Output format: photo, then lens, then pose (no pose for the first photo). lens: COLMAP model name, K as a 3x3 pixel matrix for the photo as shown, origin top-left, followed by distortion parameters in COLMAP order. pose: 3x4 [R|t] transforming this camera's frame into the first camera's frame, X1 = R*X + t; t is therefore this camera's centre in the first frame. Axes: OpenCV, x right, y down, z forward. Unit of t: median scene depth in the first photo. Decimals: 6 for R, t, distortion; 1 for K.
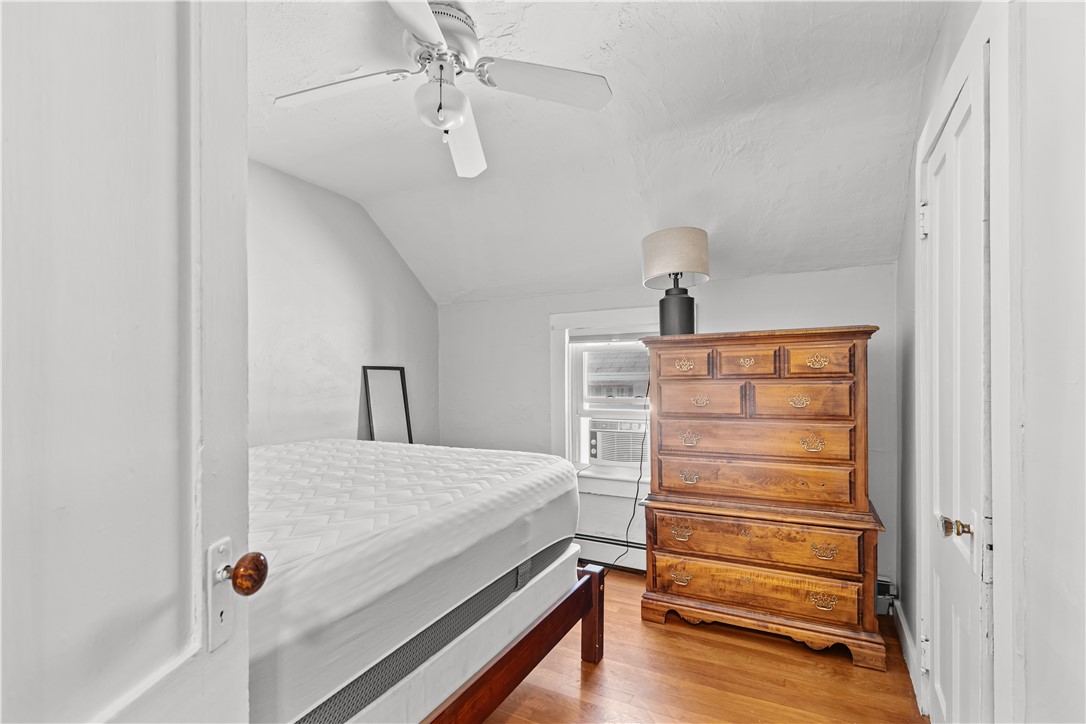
lens RADIAL K [[495.1, 0, 543.9], [0, 495.1, 374.1], [0, 0, 1]] dist [0.000143, 0.000090]
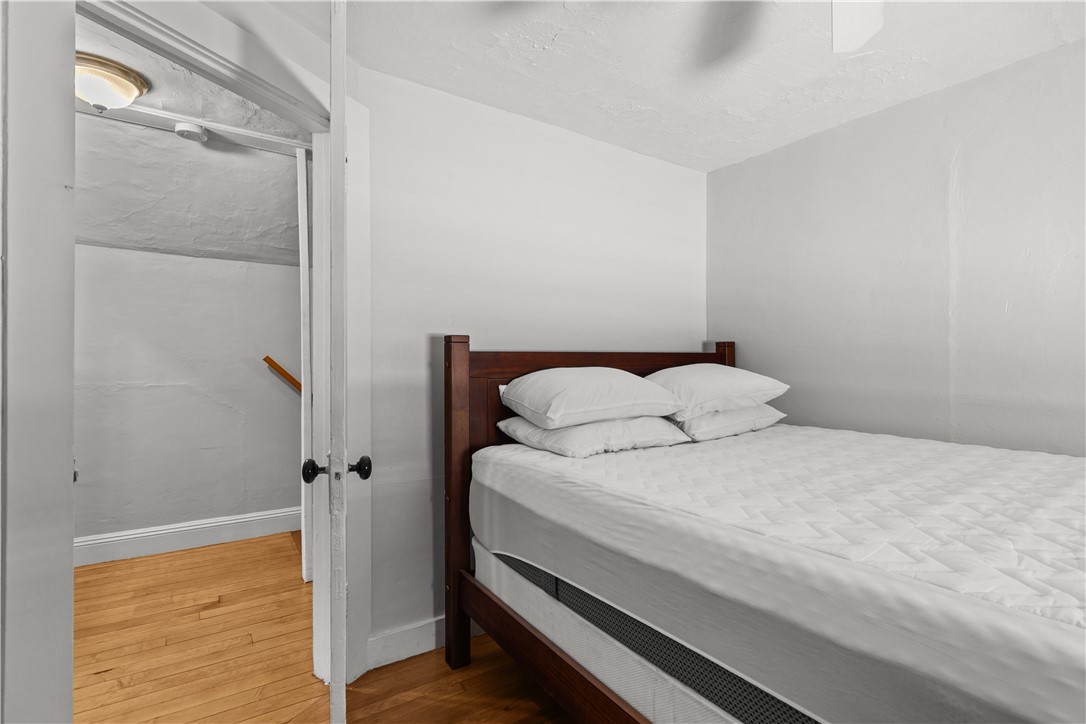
lens RADIAL K [[495.1, 0, 543.9], [0, 495.1, 374.1], [0, 0, 1]] dist [0.000143, 0.000090]
pose [[-0.464653, 0.033527, -0.884858, 0.624975], [0.019373, 0.999429, 0.027696, 0.022585], [0.885281, -0.004273, -0.465037, 1.225320]]
